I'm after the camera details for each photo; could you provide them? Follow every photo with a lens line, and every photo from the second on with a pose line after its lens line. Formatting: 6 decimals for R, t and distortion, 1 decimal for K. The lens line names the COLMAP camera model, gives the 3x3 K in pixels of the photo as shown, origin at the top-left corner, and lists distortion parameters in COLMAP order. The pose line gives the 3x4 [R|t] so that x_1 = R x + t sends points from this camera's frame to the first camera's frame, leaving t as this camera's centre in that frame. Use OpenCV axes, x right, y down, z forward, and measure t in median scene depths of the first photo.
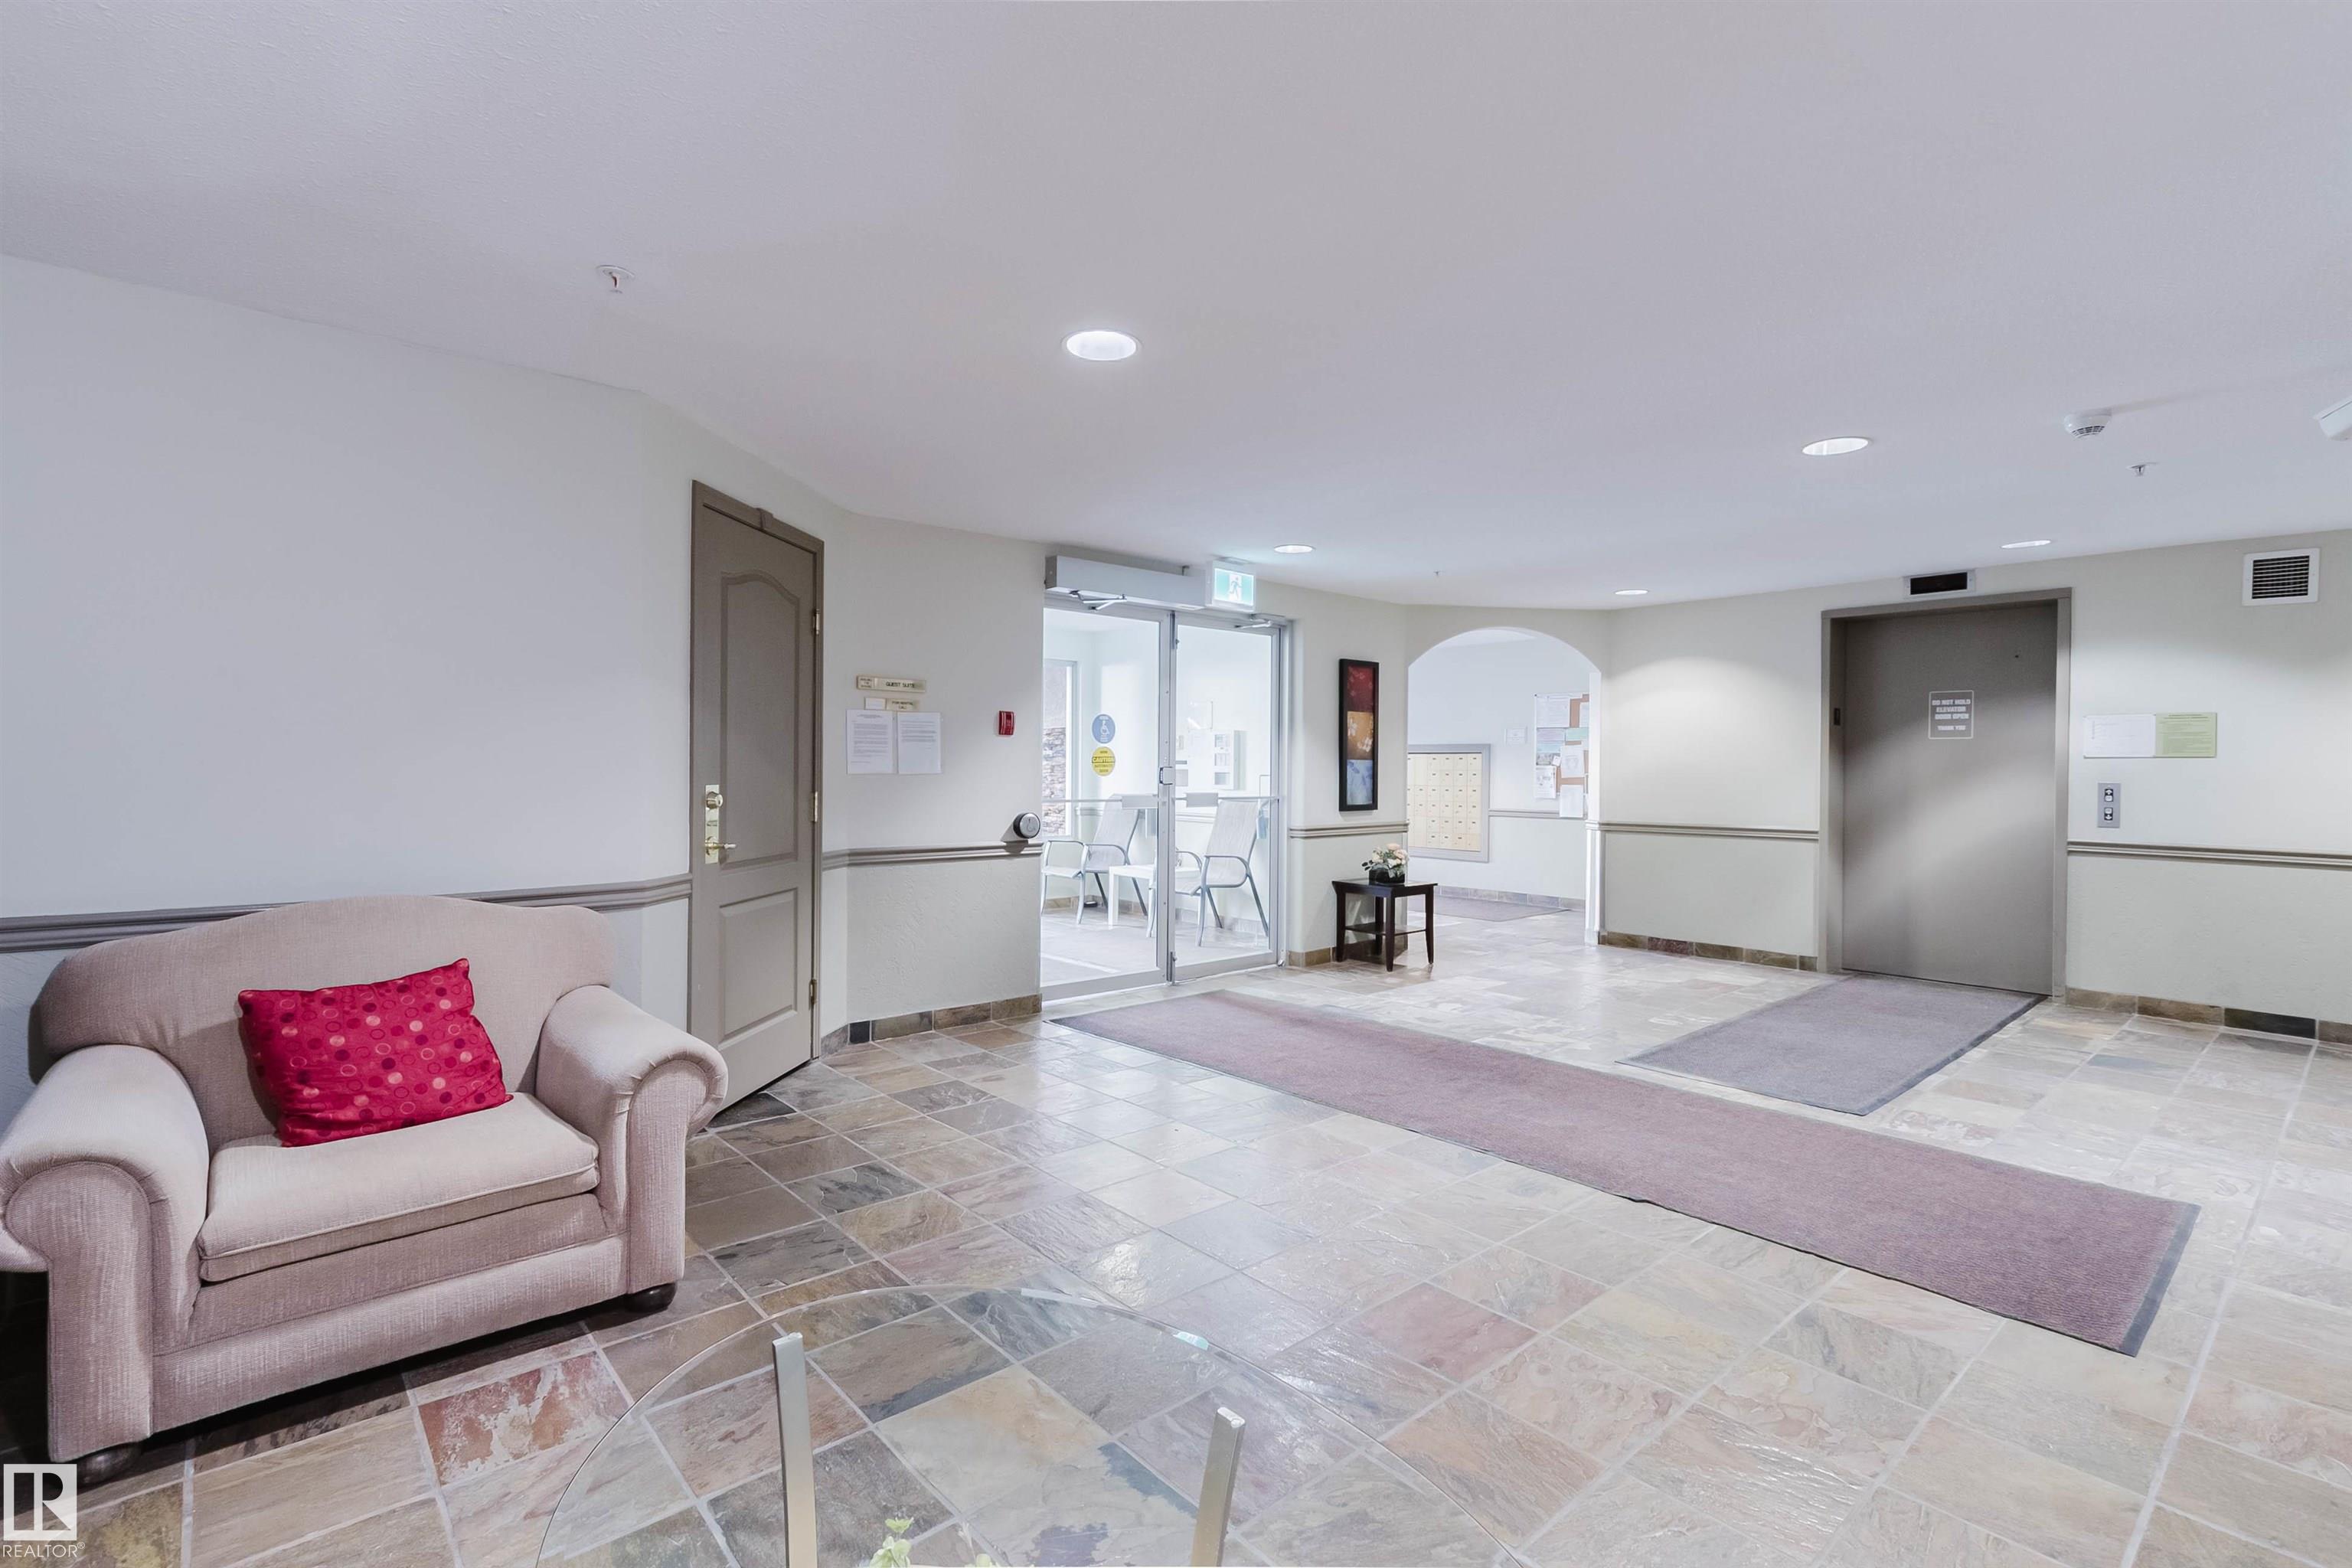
lens RADIAL K [[1067.4, 0, 1178.9], [0, 1067.4, 777.0], [0, 0, 1]] dist [0.002820, -0.000294]
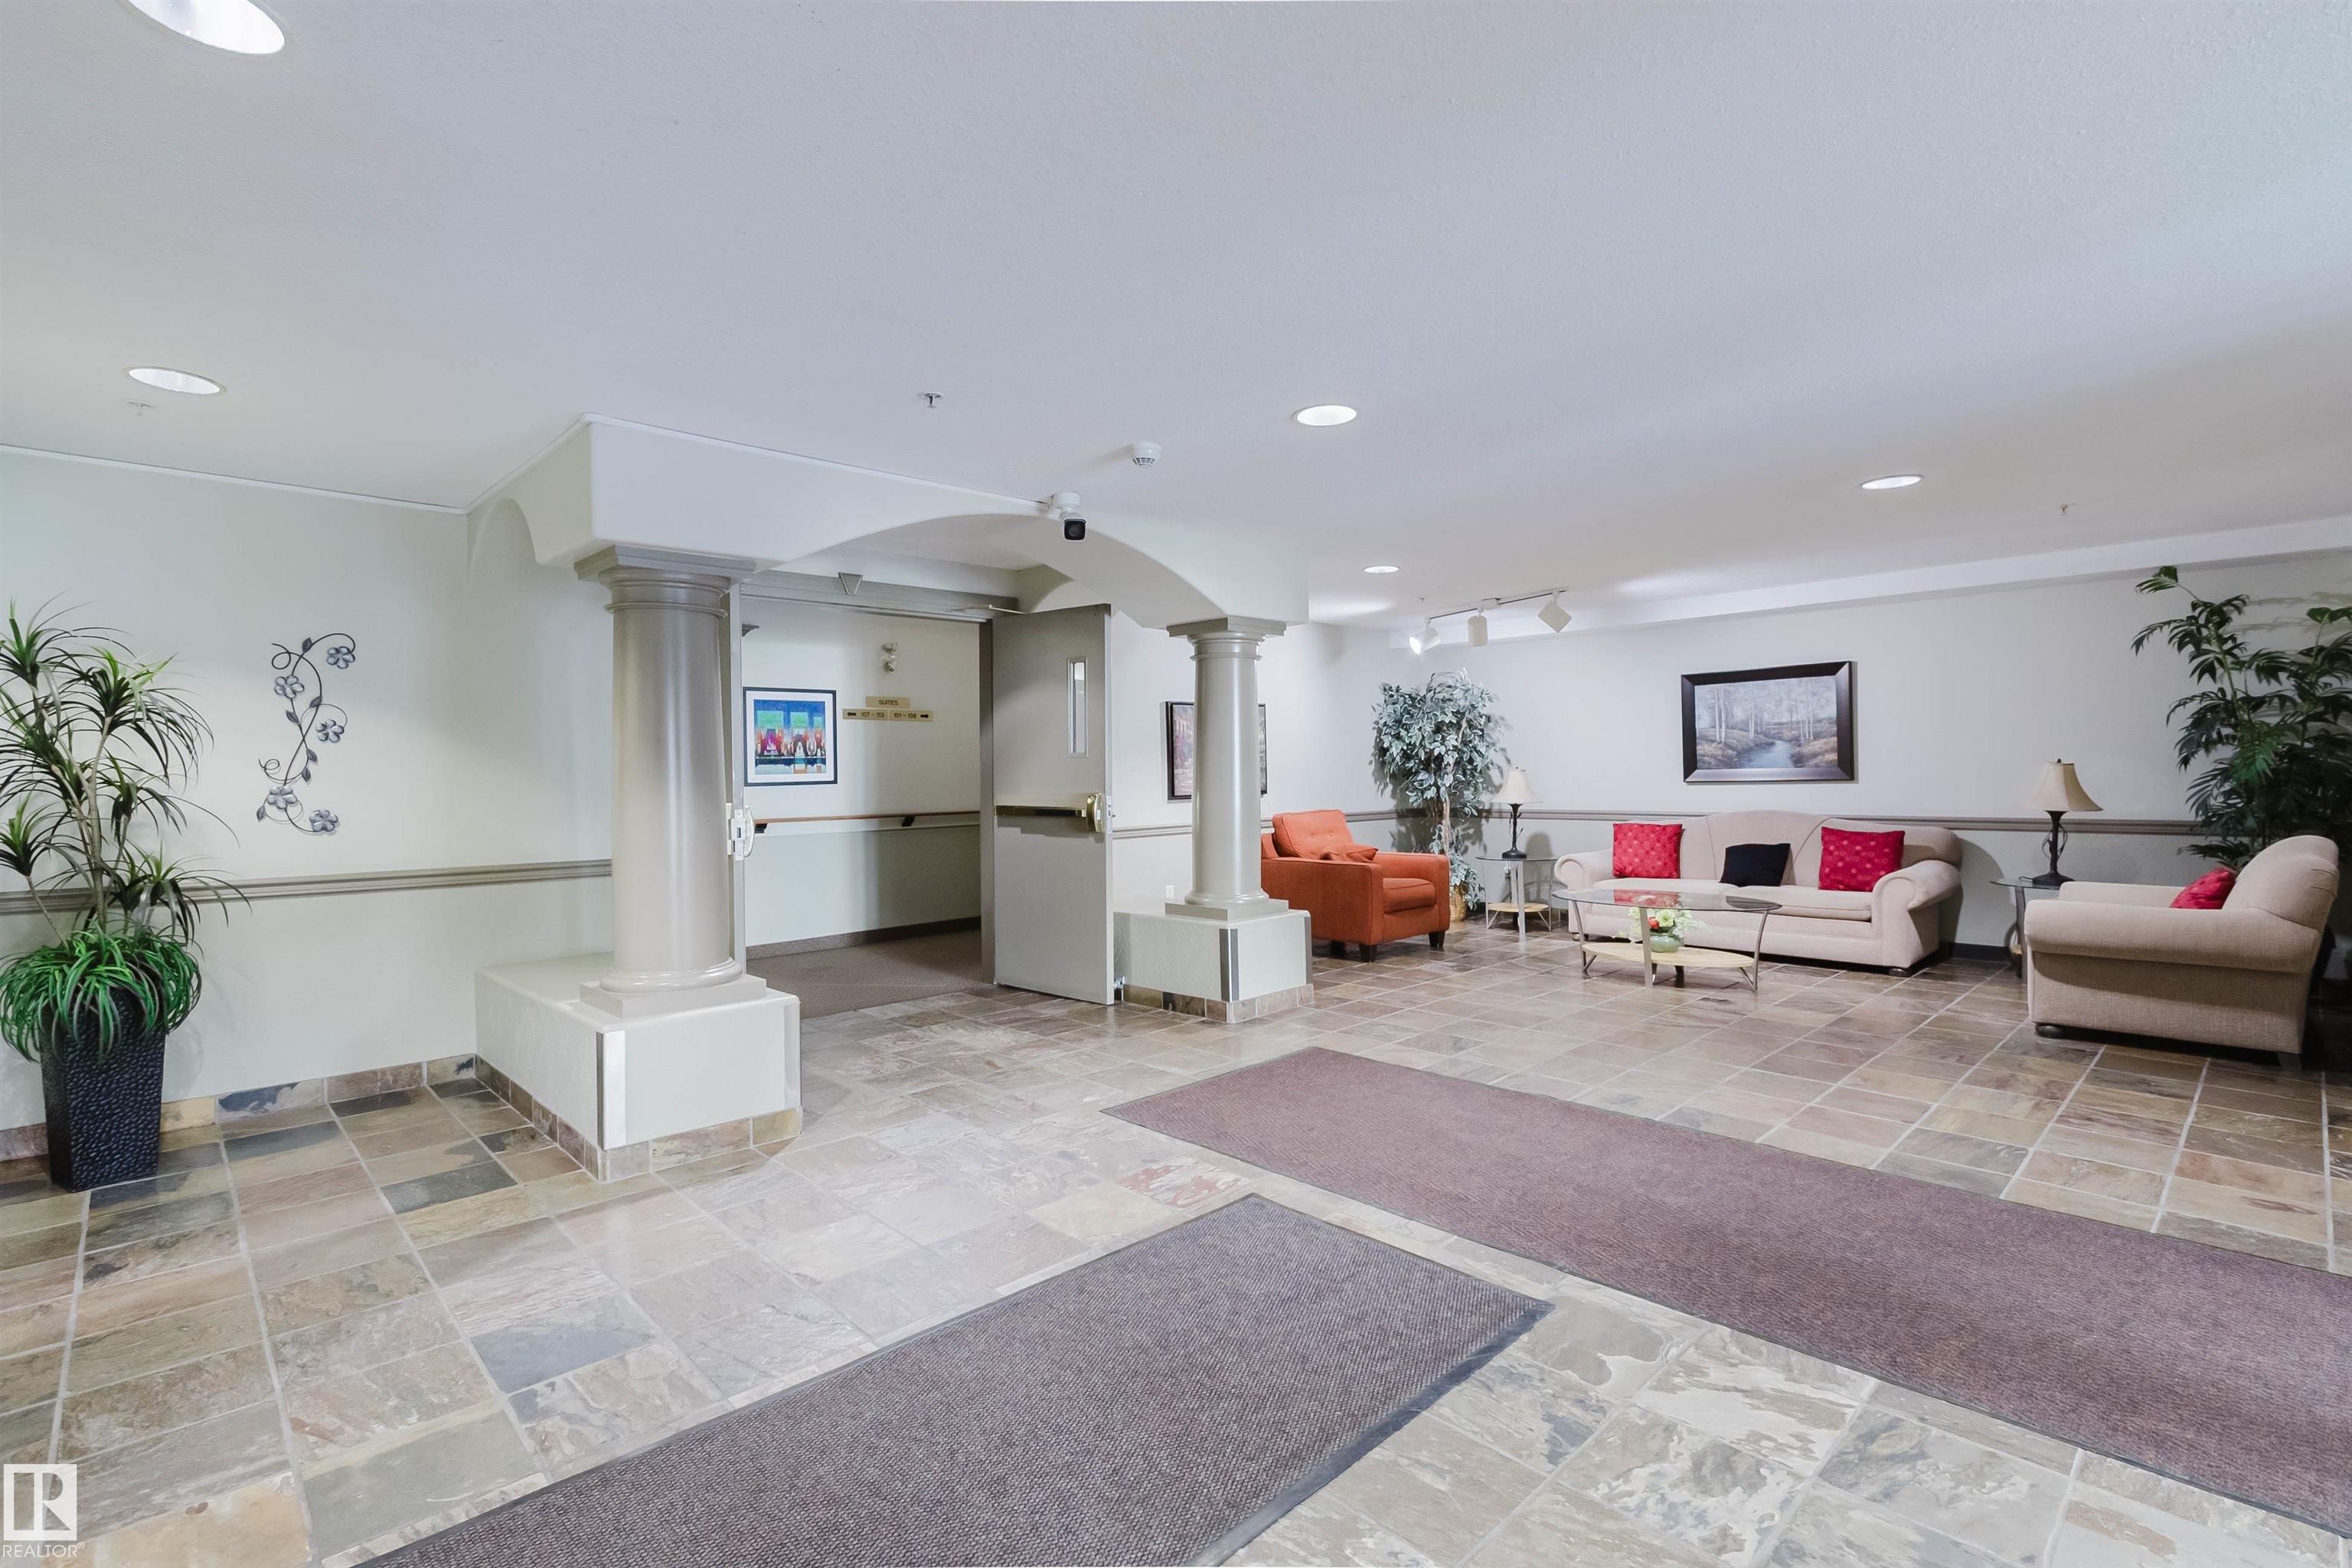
lens RADIAL K [[1067.4, 0, 1178.9], [0, 1067.4, 777.0], [0, 0, 1]] dist [0.002820, -0.000294]
pose [[-0.999092, 0.004476, -0.042373, 0.781647], [0.003885, 0.999894, 0.014011, -0.007757], [0.042431, 0.013833, -0.999004, 1.929249]]
